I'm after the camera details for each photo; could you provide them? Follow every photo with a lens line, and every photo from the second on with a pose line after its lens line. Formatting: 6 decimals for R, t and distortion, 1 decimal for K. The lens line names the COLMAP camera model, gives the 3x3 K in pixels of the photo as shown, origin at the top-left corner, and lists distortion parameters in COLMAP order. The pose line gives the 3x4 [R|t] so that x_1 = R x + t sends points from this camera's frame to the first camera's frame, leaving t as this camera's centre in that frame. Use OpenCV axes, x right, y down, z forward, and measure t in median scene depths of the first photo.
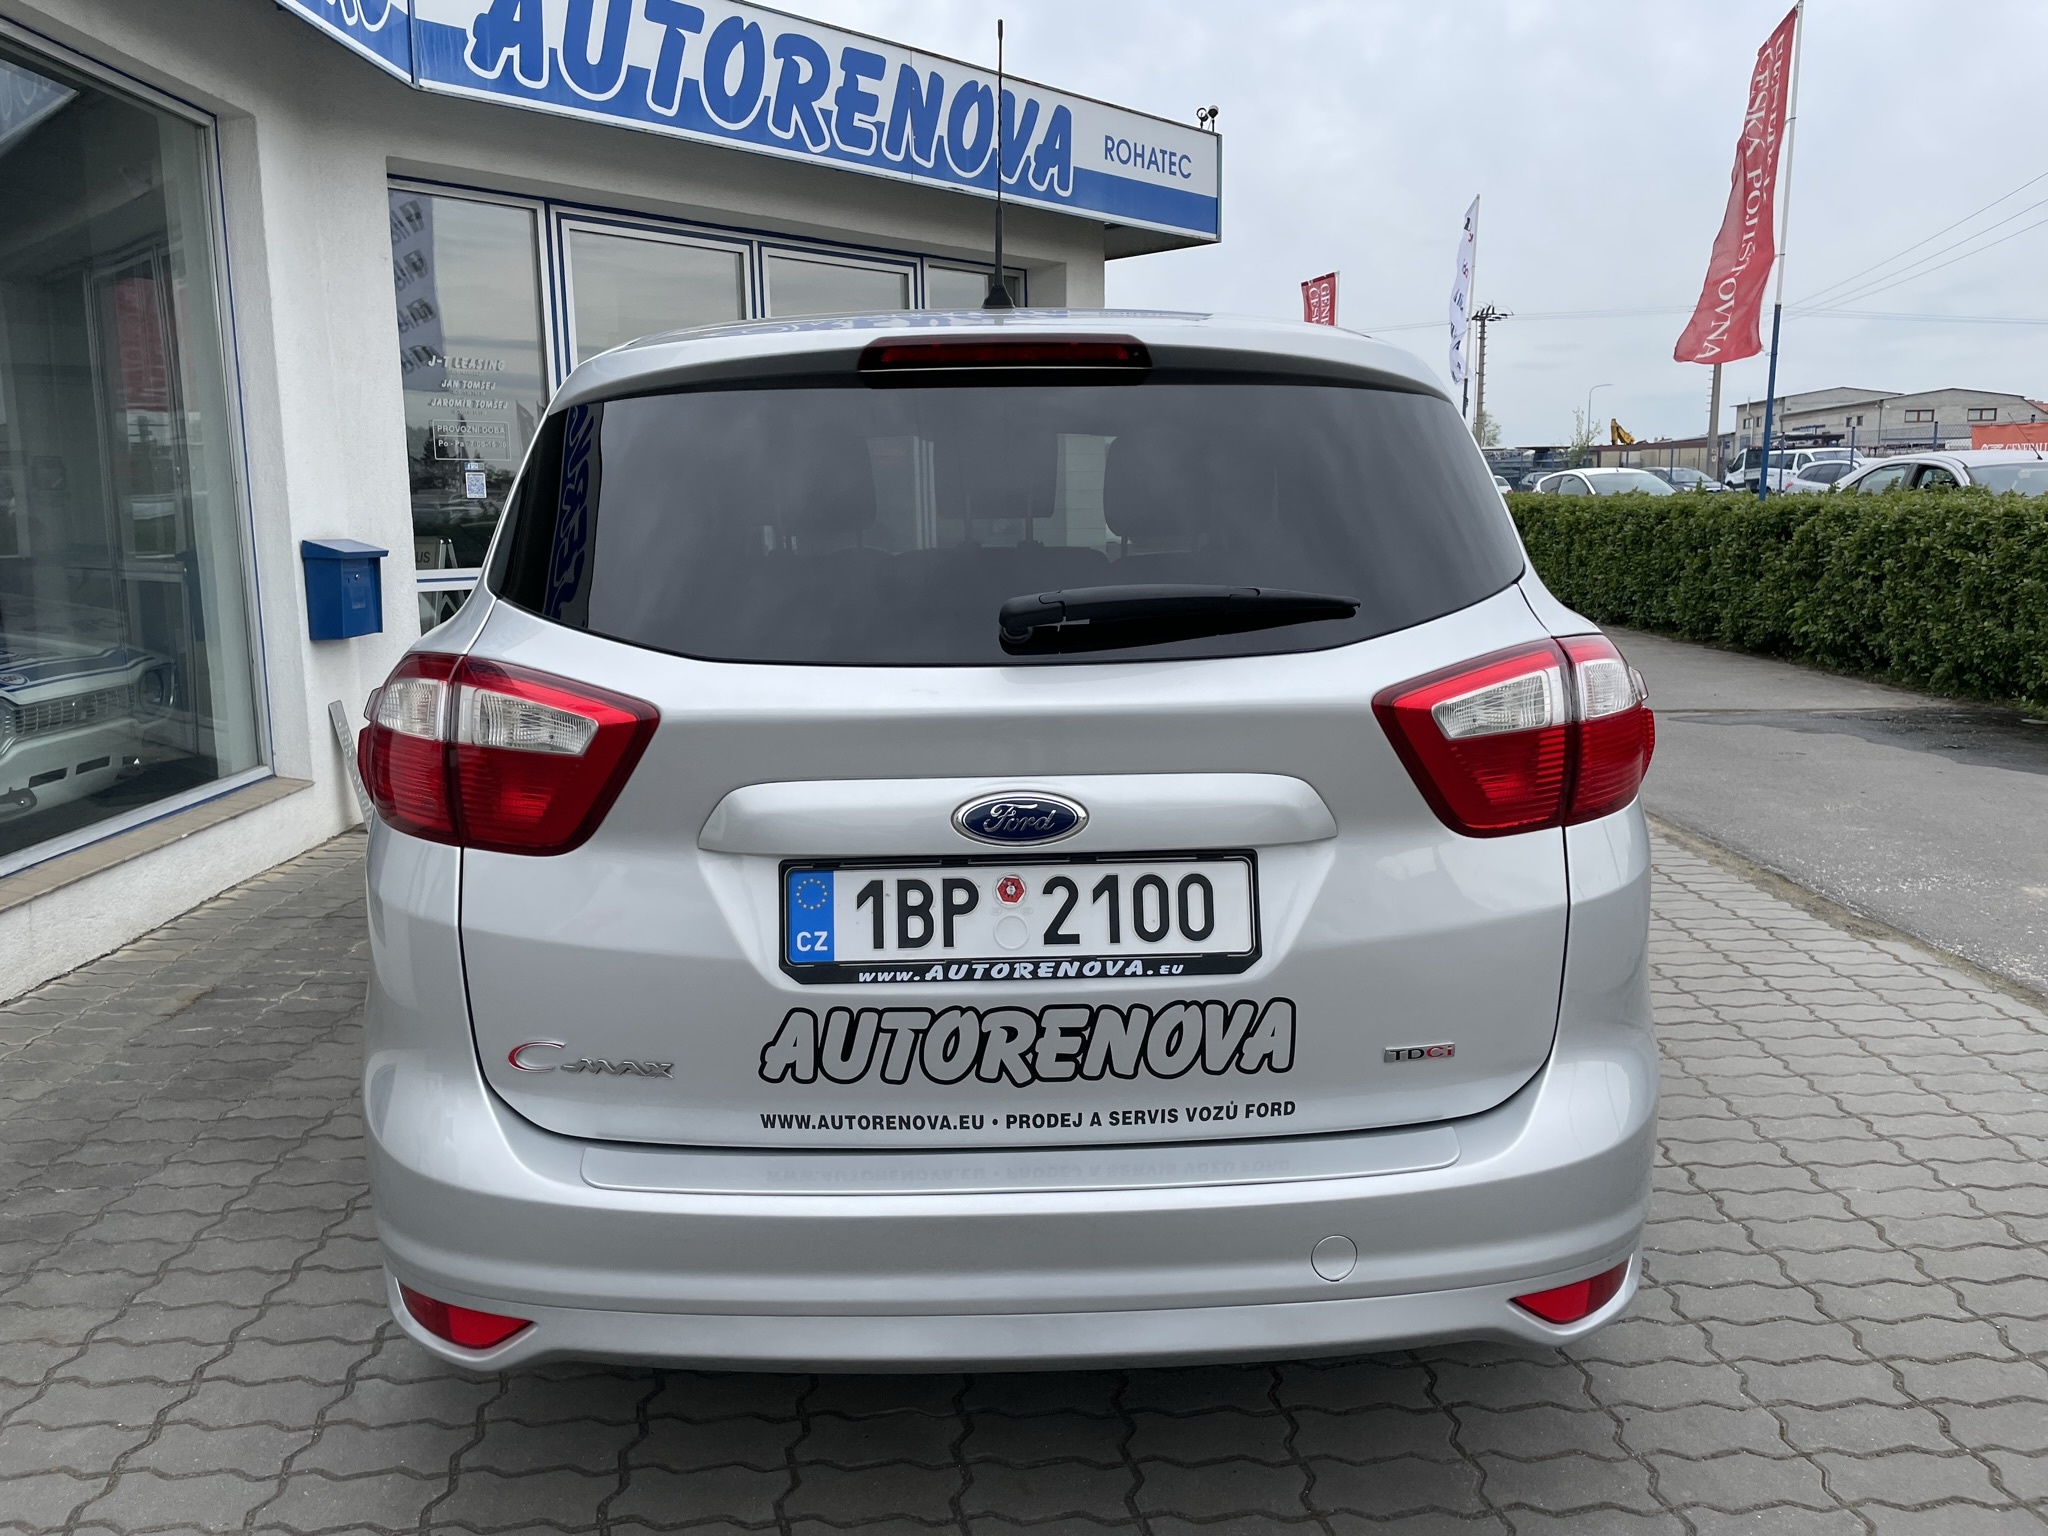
lens RADIAL K [[1553.0, 0, 1015.4], [0, 1553.0, 745.9], [0, 0, 1]] dist [0.083150, -0.113343]
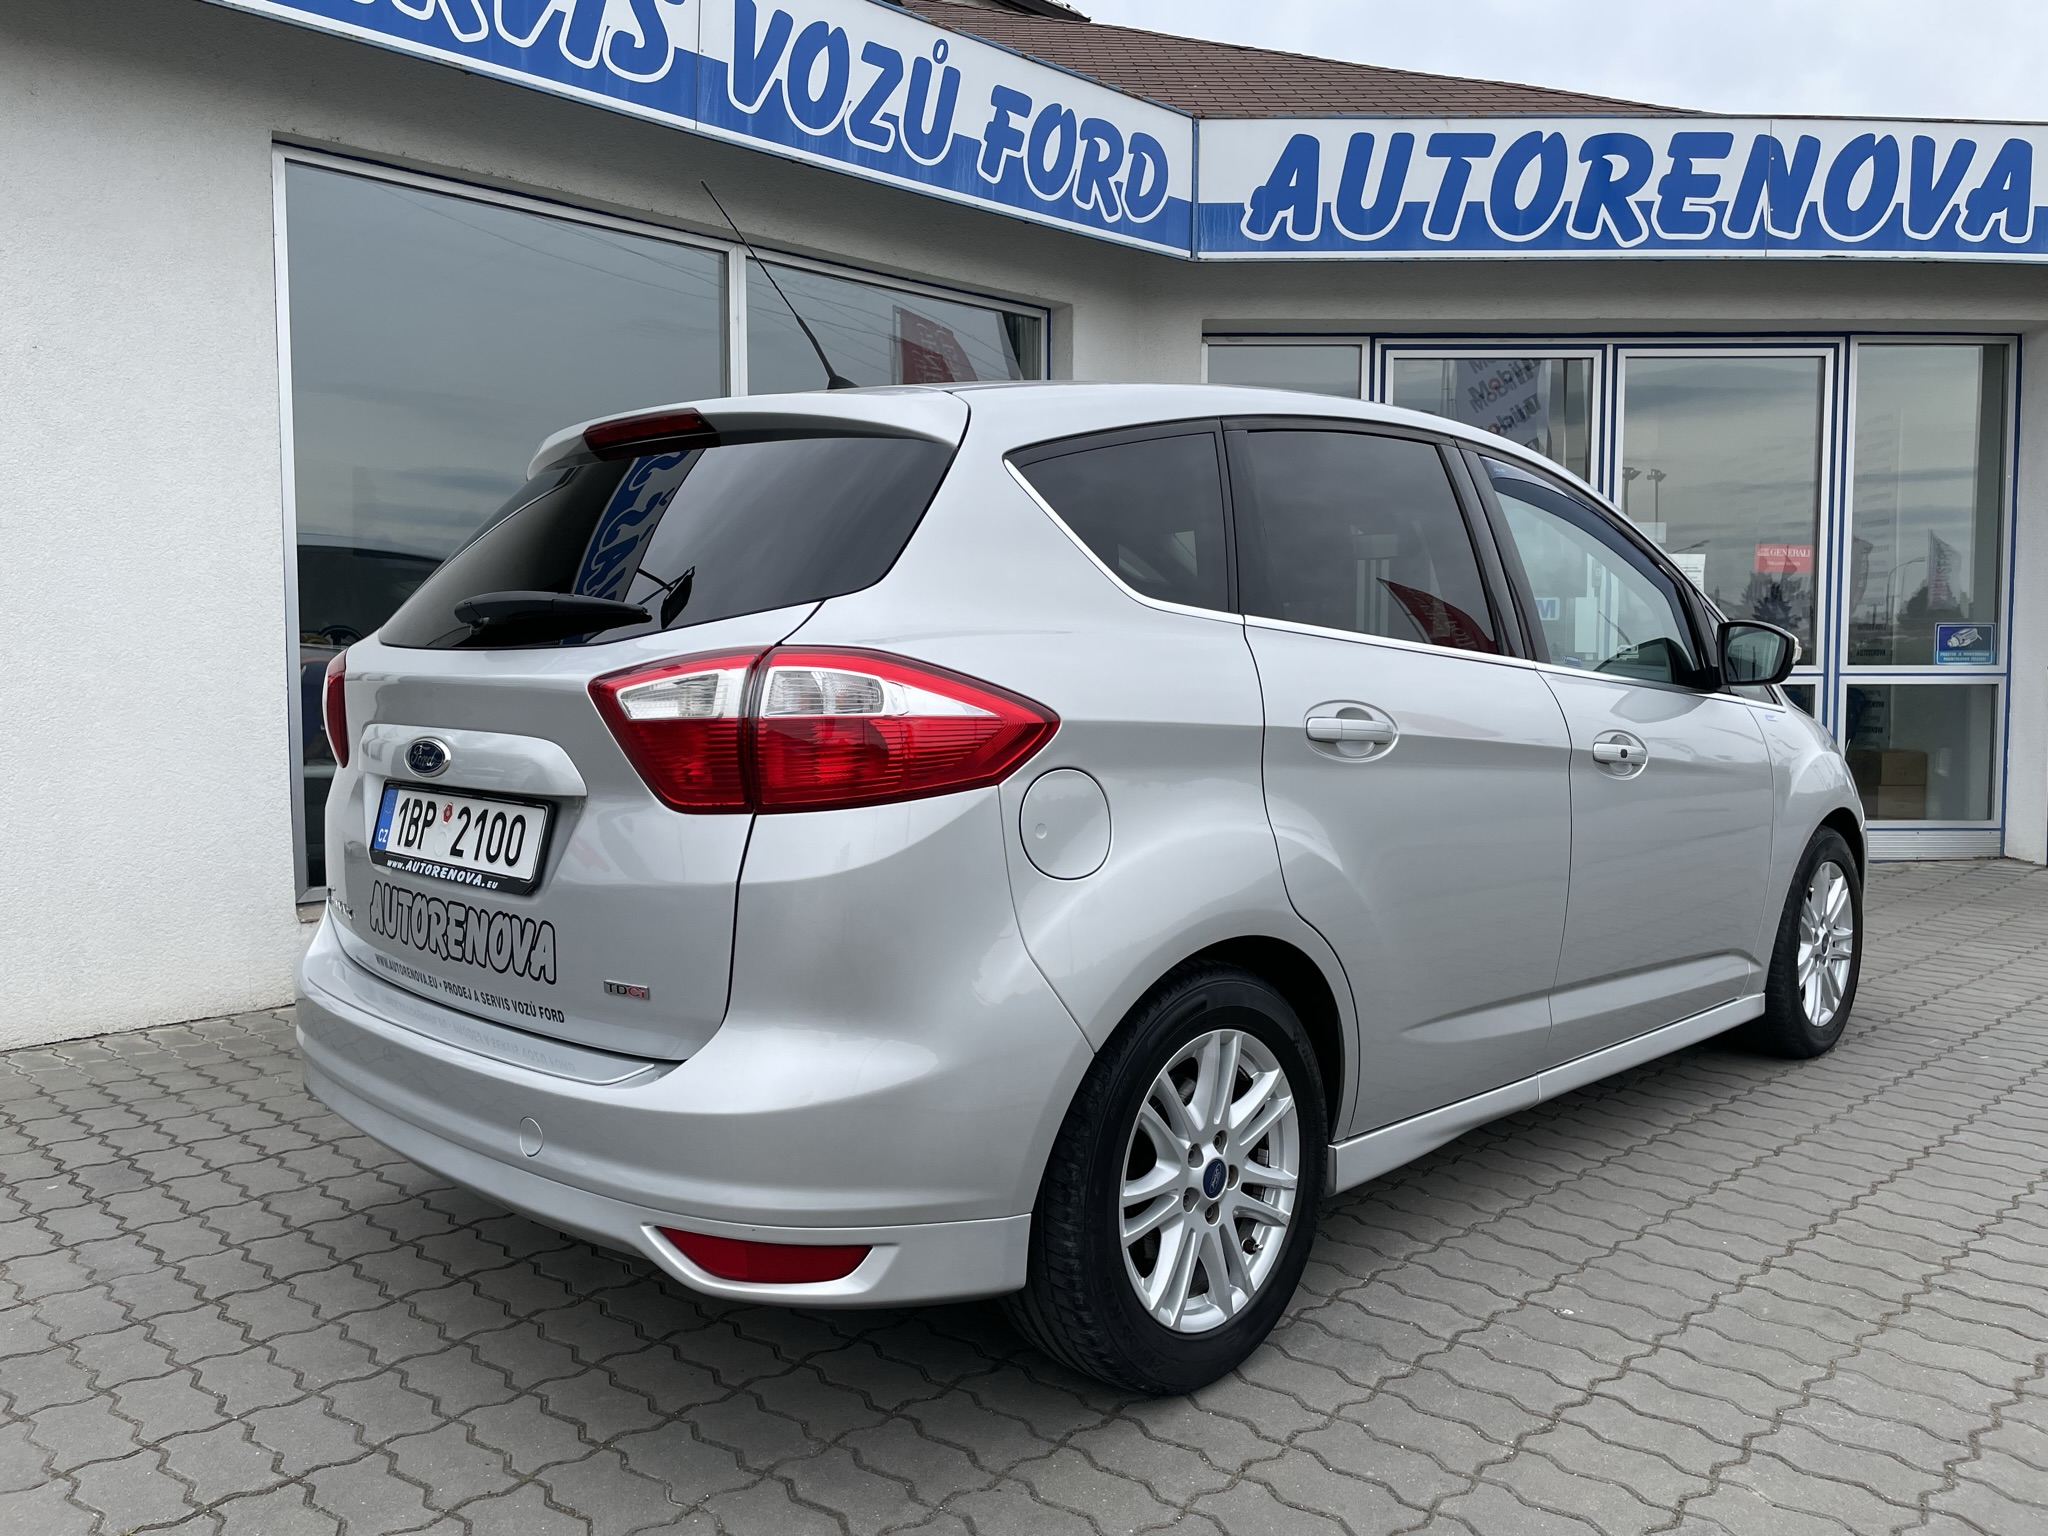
lens RADIAL K [[1553.0, 0, 1013.0], [0, 1553.0, 755.9], [0, 0, 1]] dist [0.083150, -0.113343]
pose [[0.692319, 0.064400, -0.718712, 0.389812], [-0.122151, 0.992094, -0.028768, 0.006174], [0.711178, 0.107709, 0.694712, 0.113530]]
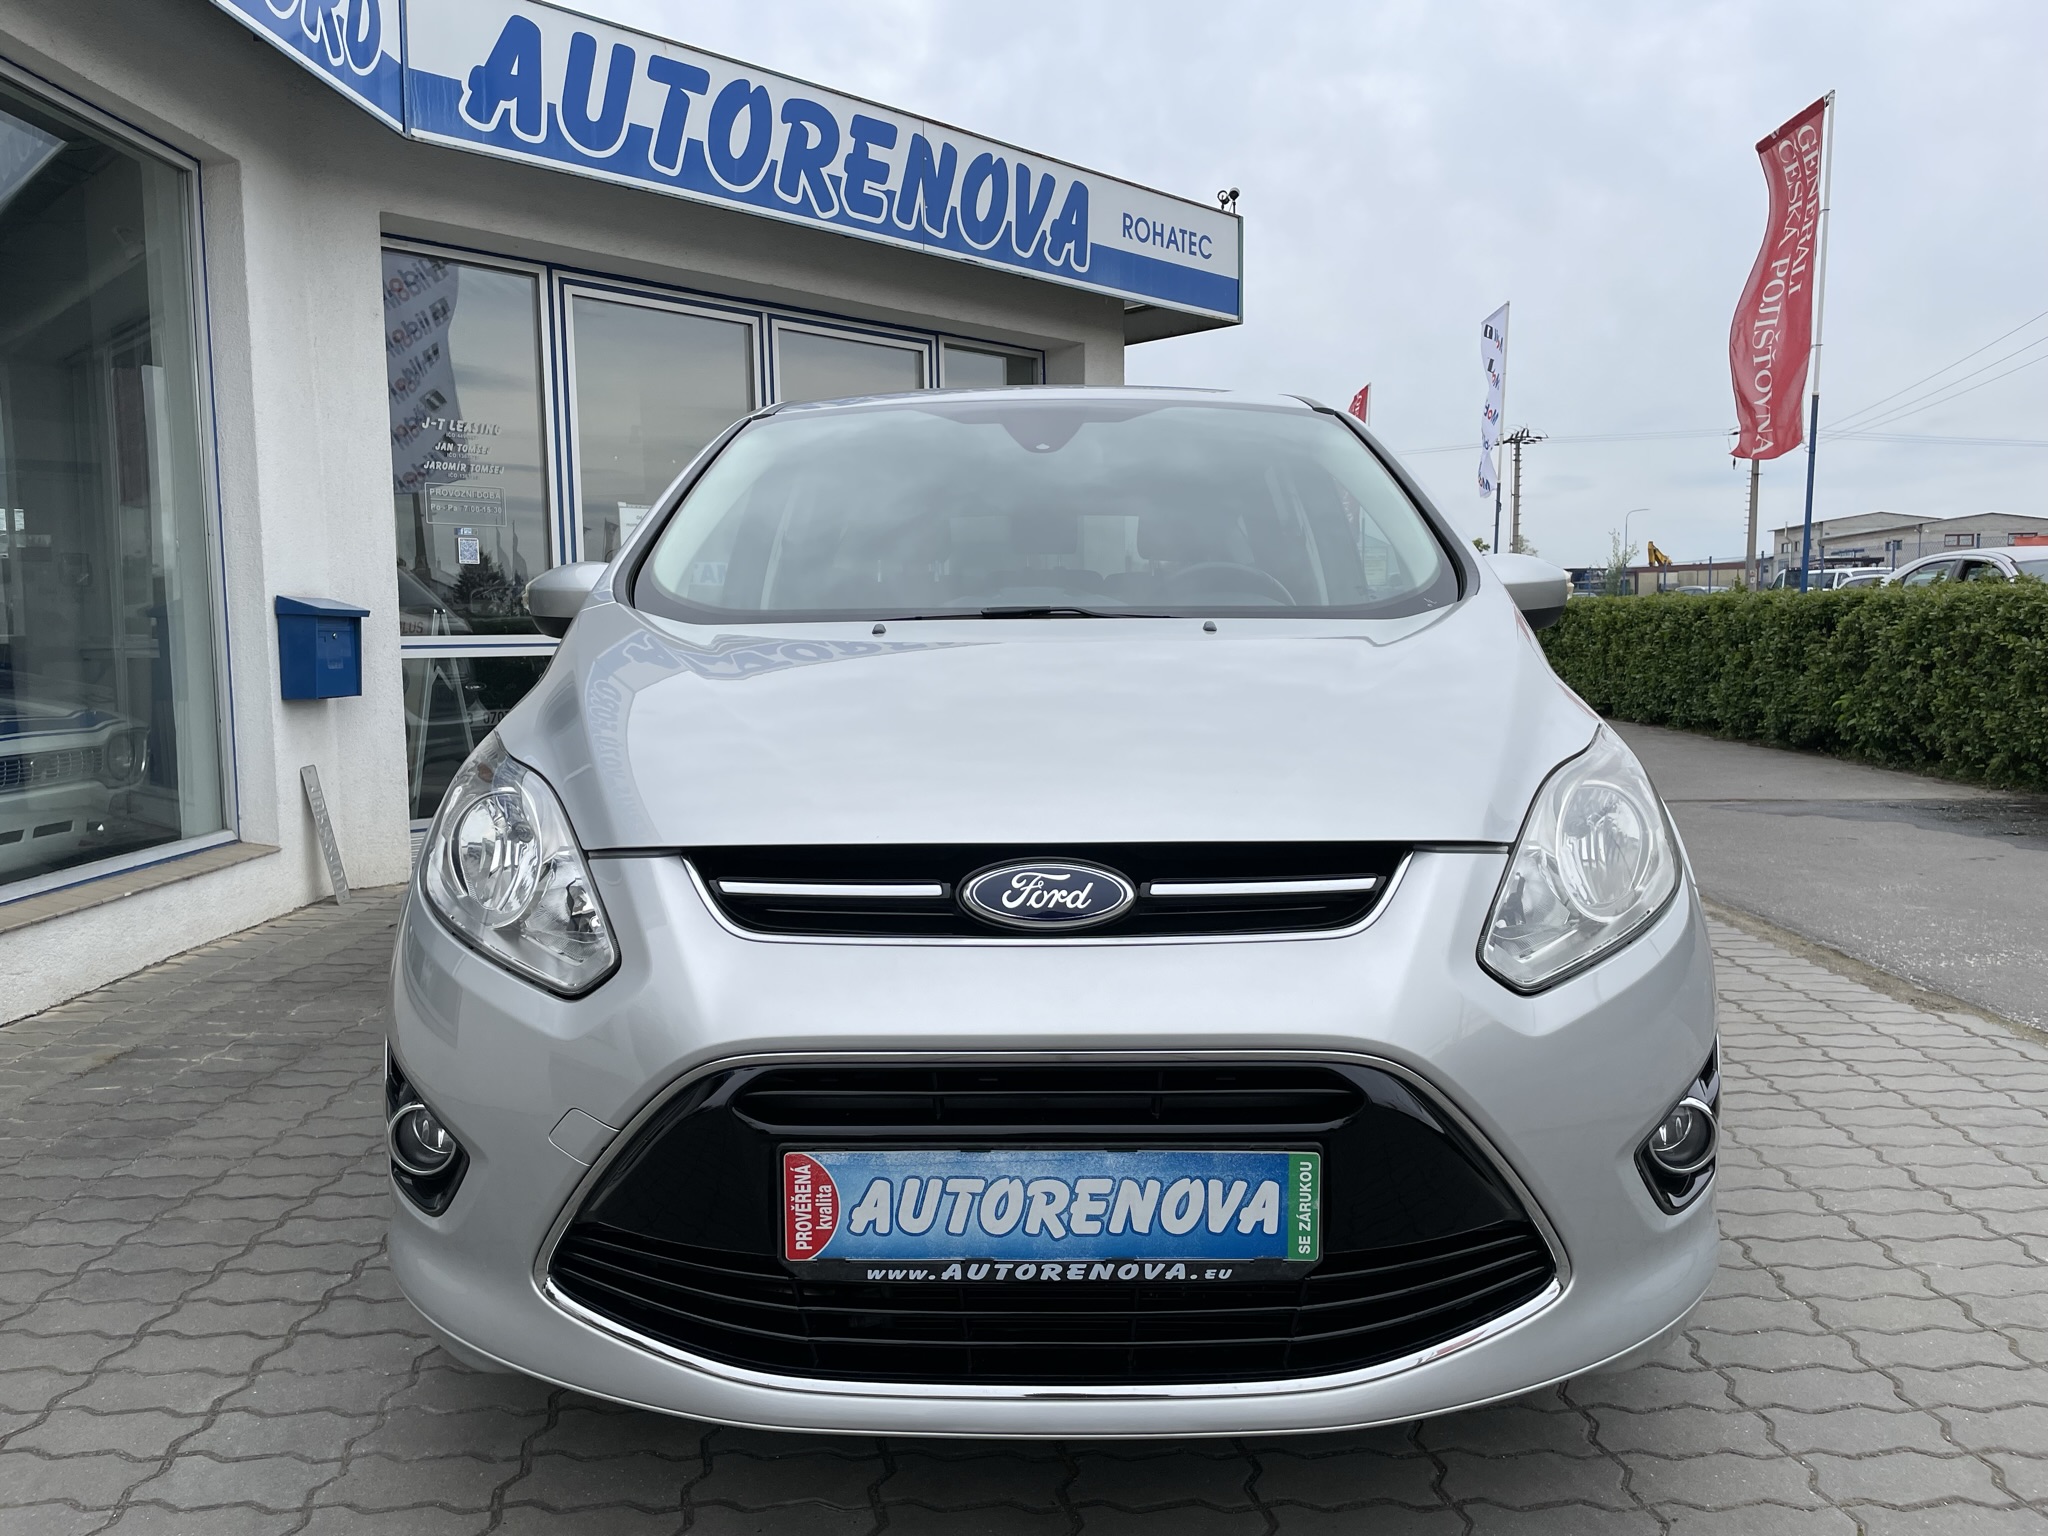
lens RADIAL K [[1553.0, 0, 1027.6], [0, 1553.0, 772.5], [0, 0, 1]] dist [0.083150, -0.113343]
pose [[0.999845, 0.004474, -0.017054, 0.022181], [-0.005497, 0.998156, -0.060444, 0.031958], [0.016752, 0.060529, 0.998026, 0.052398]]
